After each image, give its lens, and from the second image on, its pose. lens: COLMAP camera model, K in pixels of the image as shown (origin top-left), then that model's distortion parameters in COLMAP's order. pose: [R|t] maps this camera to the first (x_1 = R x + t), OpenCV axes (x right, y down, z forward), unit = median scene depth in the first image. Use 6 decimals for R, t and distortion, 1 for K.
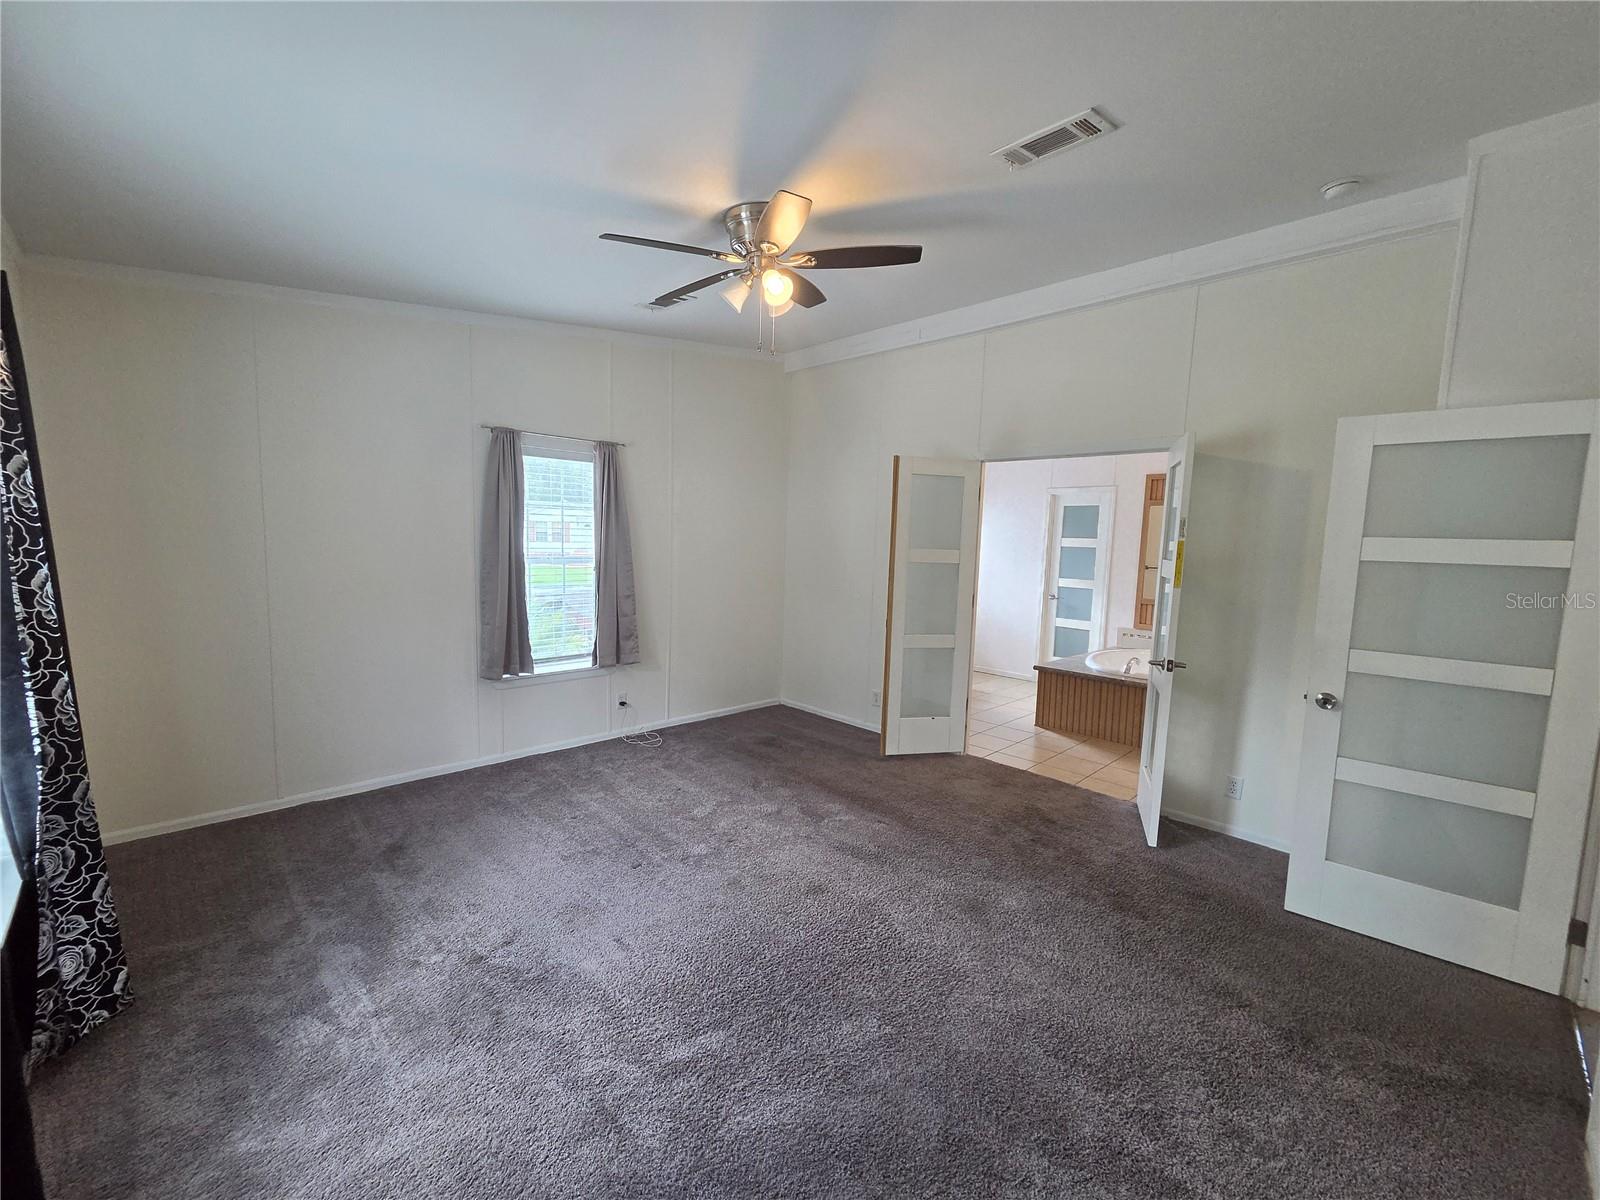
lens RADIAL K [[652.0, 0, 802.3], [0, 652.0, 598.6], [0, 0, 1]] dist [-0.004669, 0.000332]
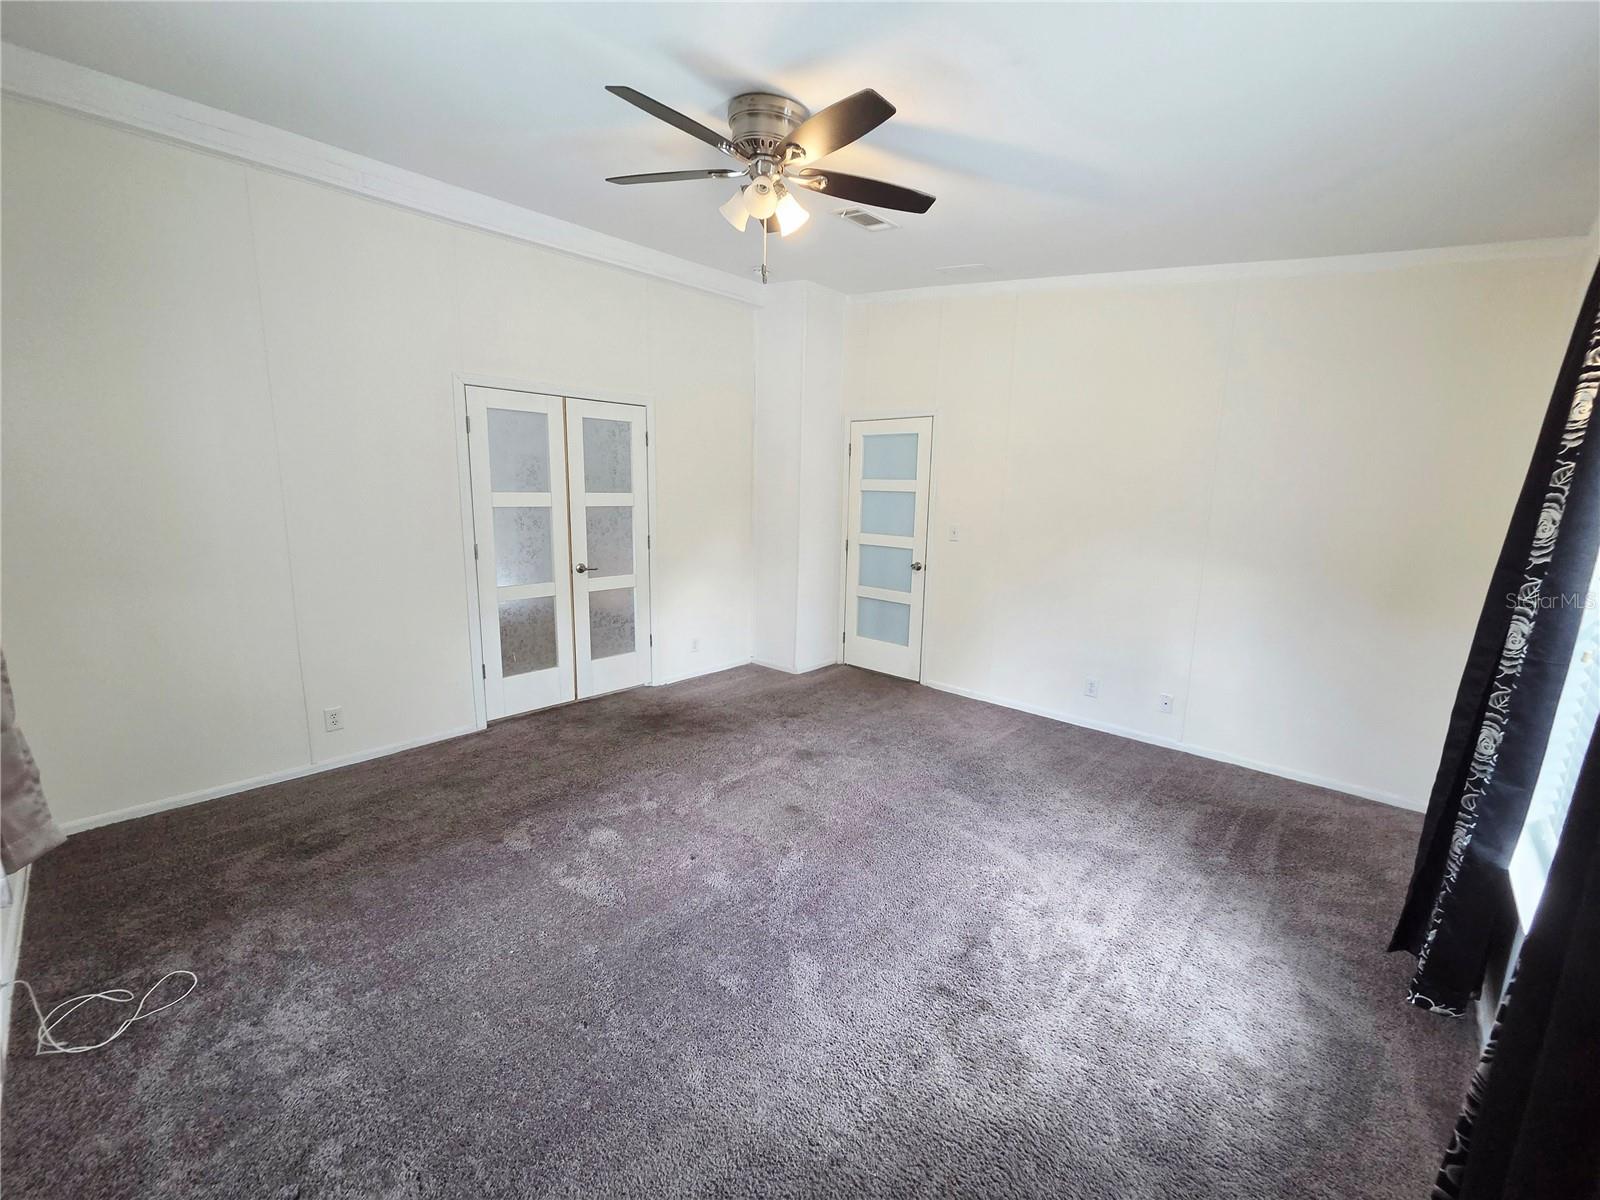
lens RADIAL K [[652.0, 0, 799.1], [0, 652.0, 600.5], [0, 0, 1]] dist [-0.004669, 0.000332]
pose [[-0.051866, -0.207398, 0.976881, -0.709651], [0.062227, 0.975625, 0.210435, -0.100010], [-0.996713, 0.071703, -0.037696, 0.708401]]
